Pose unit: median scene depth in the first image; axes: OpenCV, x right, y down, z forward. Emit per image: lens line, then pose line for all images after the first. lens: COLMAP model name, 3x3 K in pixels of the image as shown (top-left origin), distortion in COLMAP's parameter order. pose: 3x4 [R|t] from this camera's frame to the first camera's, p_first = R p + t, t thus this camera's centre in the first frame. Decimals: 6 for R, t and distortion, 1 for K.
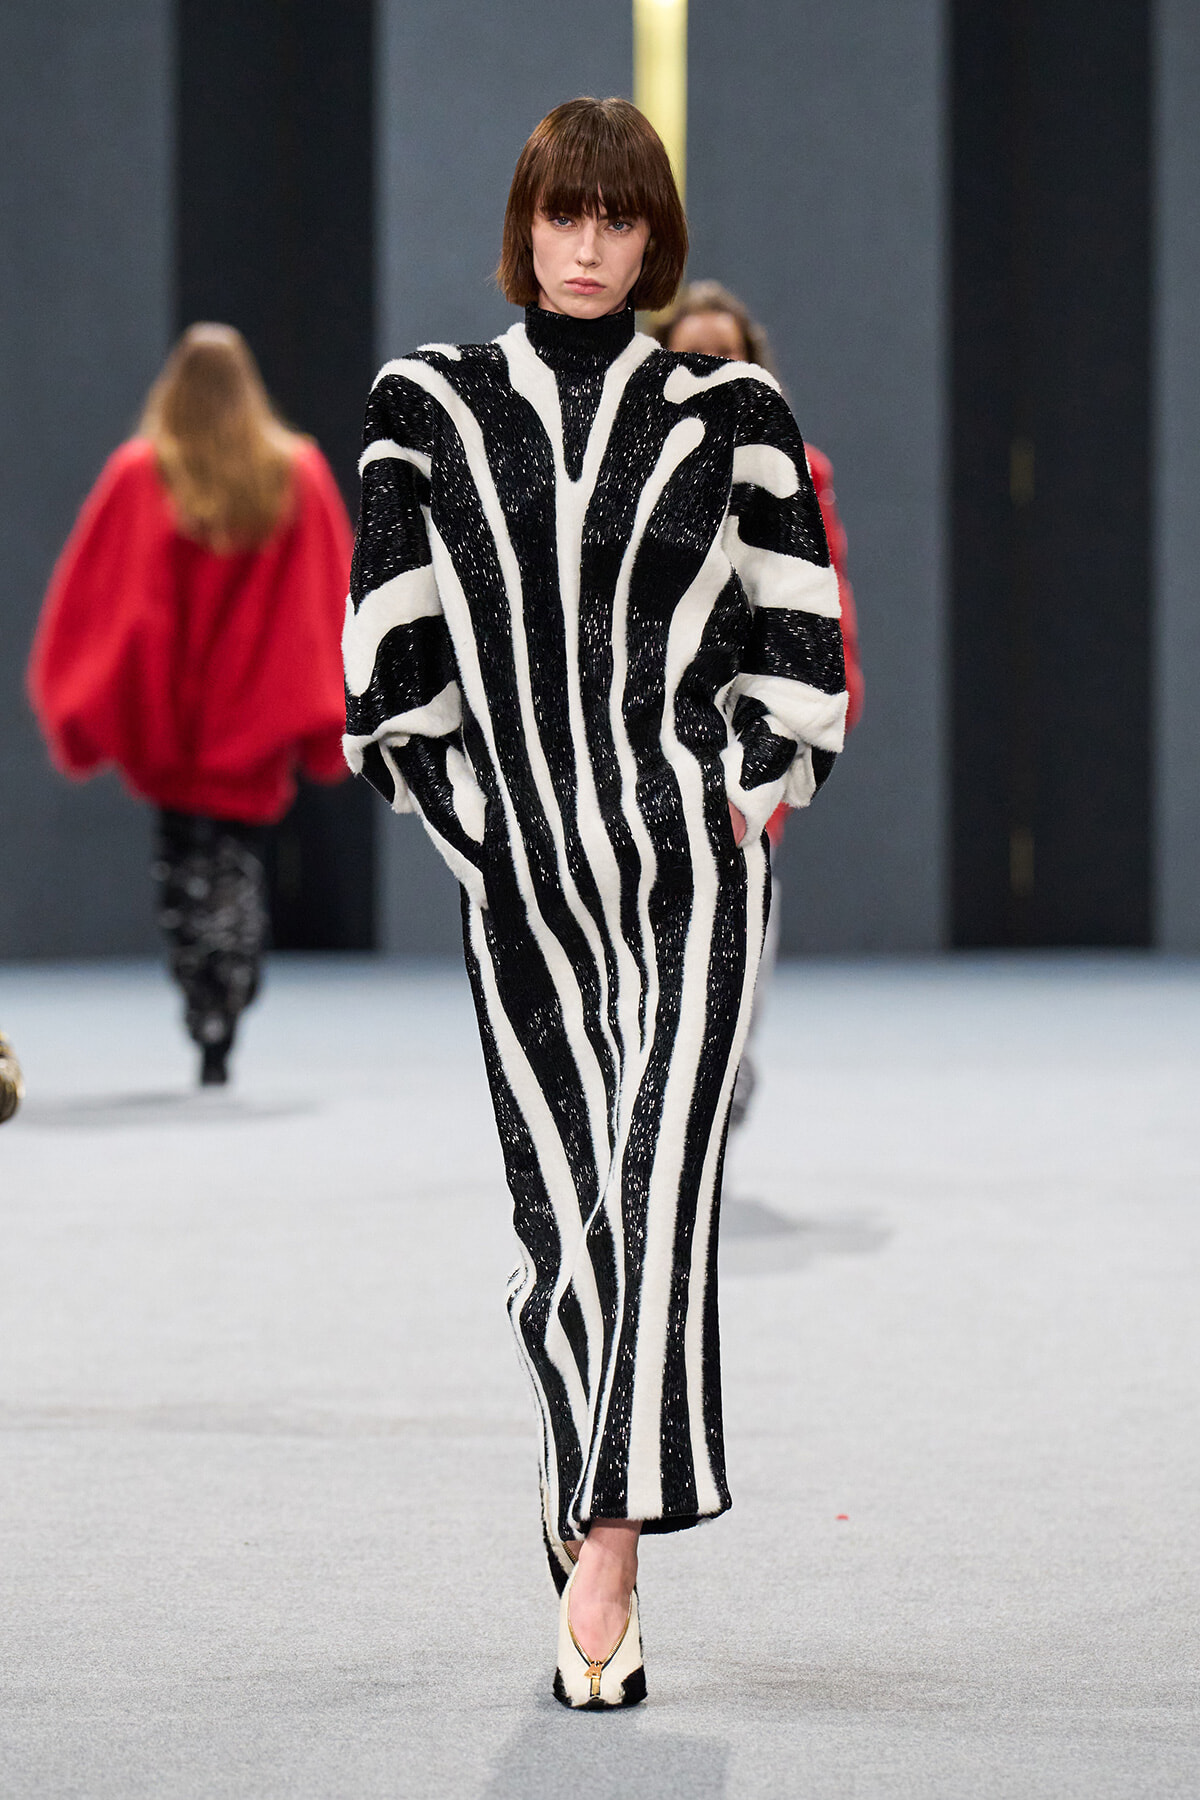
lens RADIAL K [[11999.4, 0, 597.3], [0, 11999.4, 897.6], [0, 0, 1]] dist [0.427942, -40.882088]
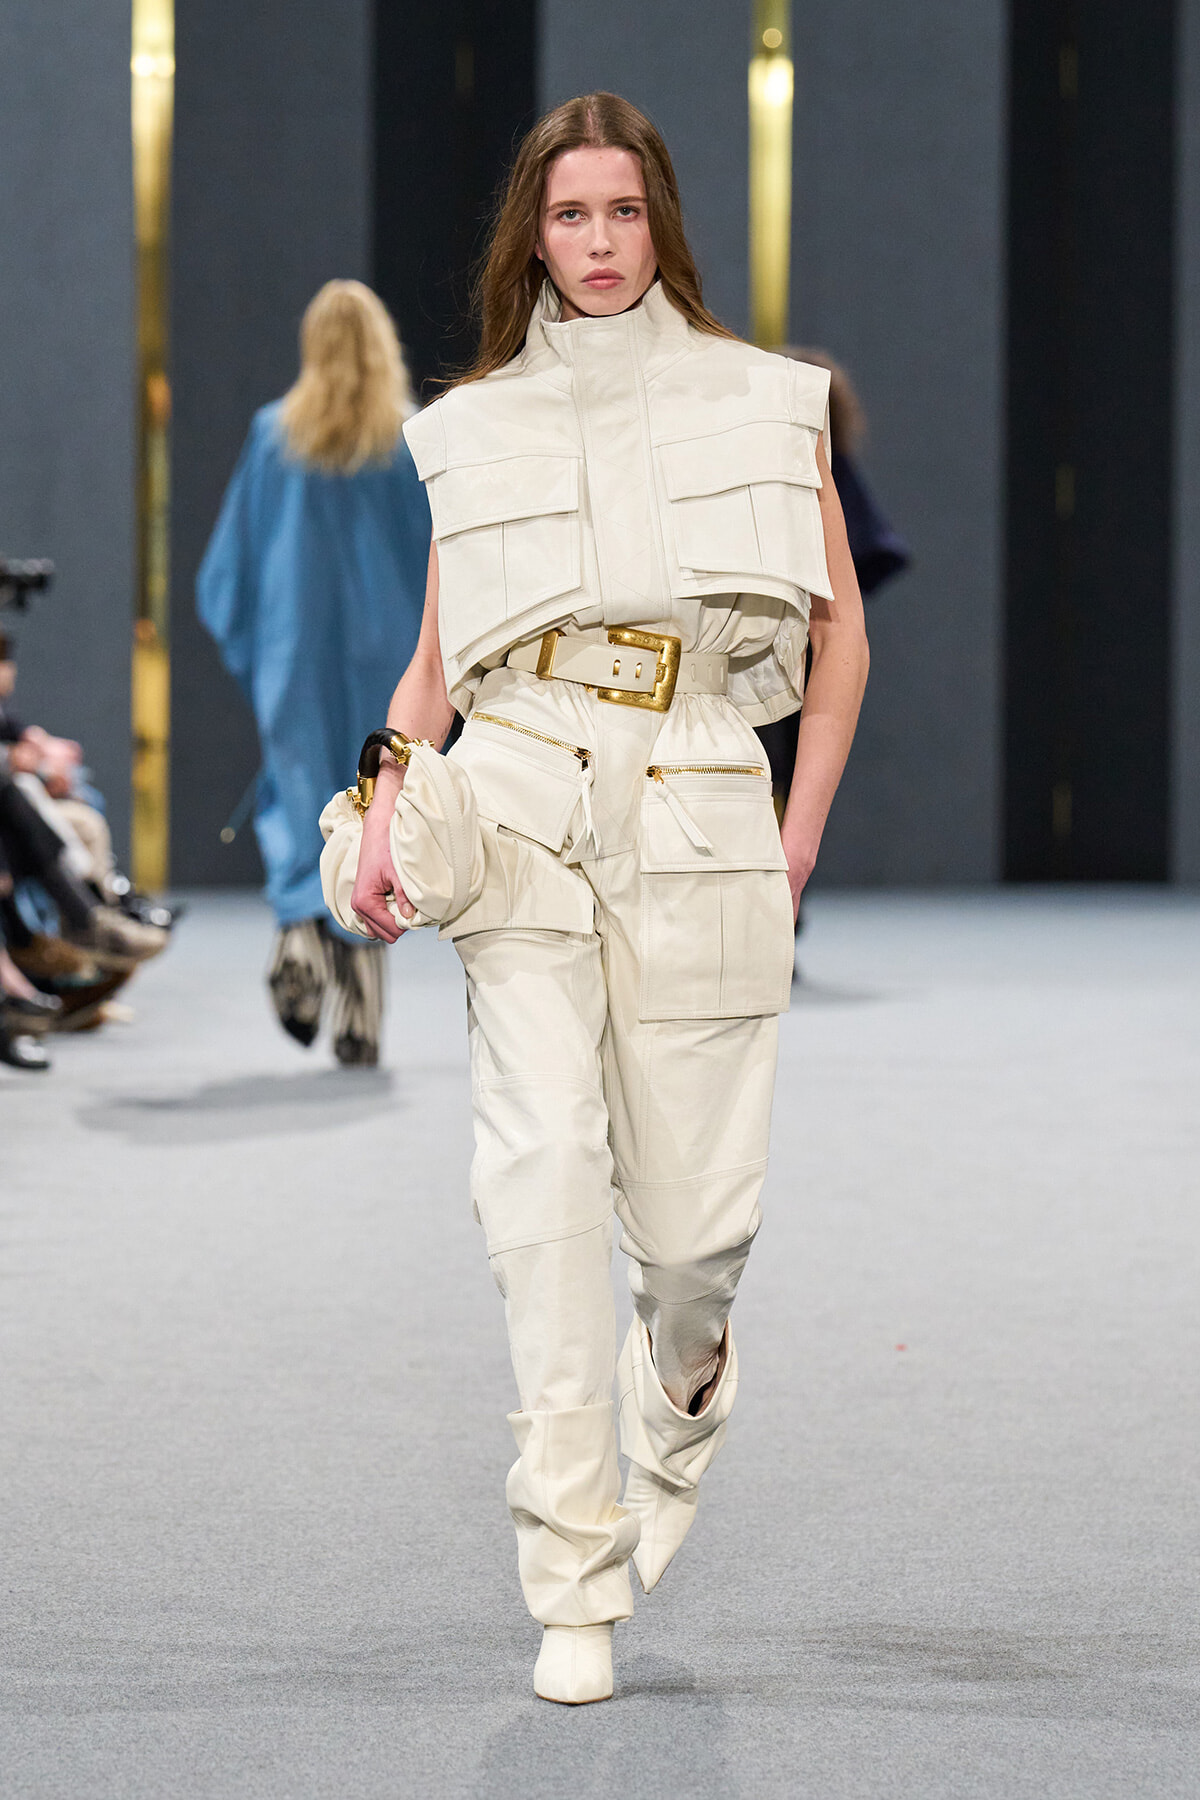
lens RADIAL K [[12717.0, 0, 606.4], [0, 12717.0, 898.9], [0, 0, 1]] dist [0.046553, -3.632588]
pose [[0.999634, 0.010659, 0.024875, -0.041974], [-0.010984, 0.999855, 0.012993, -0.010536], [-0.024732, -0.013261, 0.999606, -0.291257]]
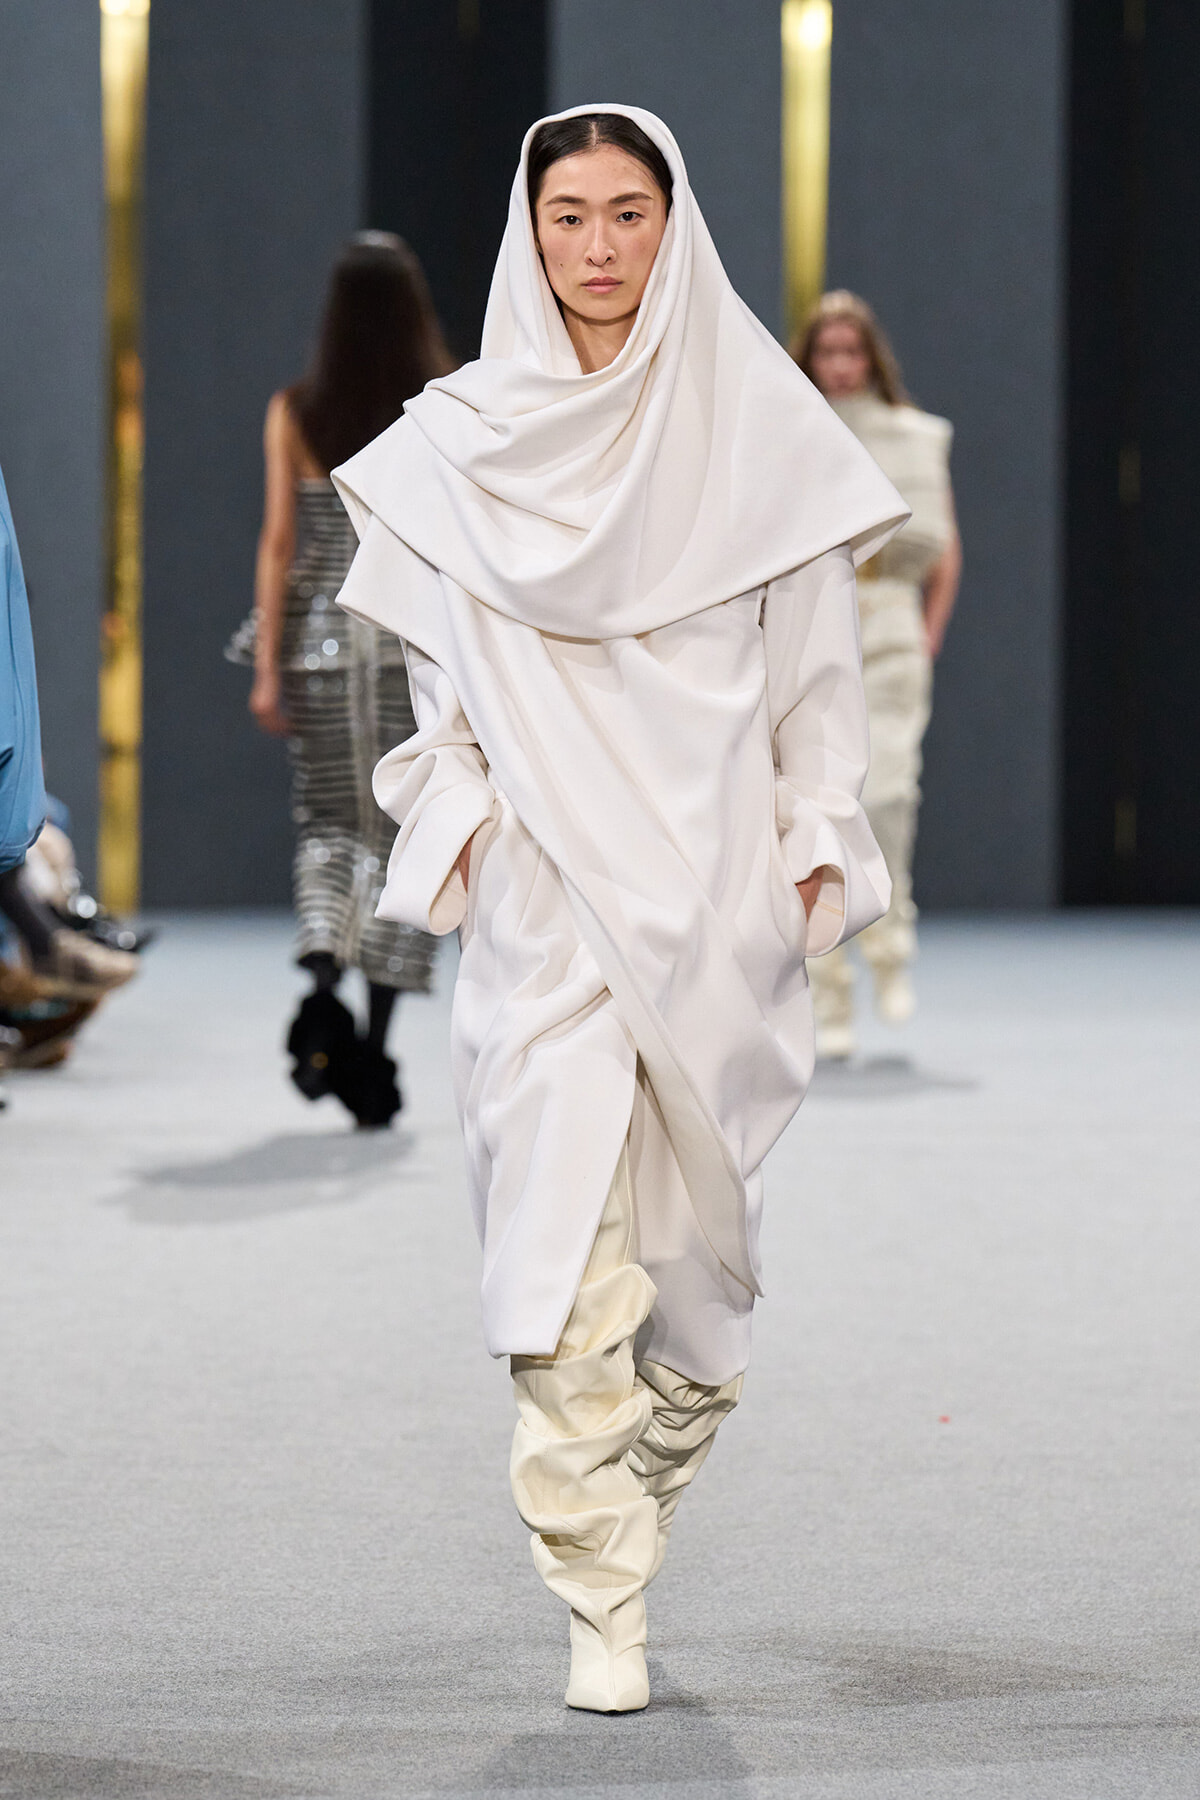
lens RADIAL K [[12717.0, 0, 606.4], [0, 12717.0, 898.9], [0, 0, 1]] dist [0.046553, -3.632588]
pose [[0.999476, 0.013786, 0.029271, -0.045544], [-0.014015, 0.999873, 0.007621, -0.005012], [-0.029162, -0.008027, 0.999542, -0.172505]]
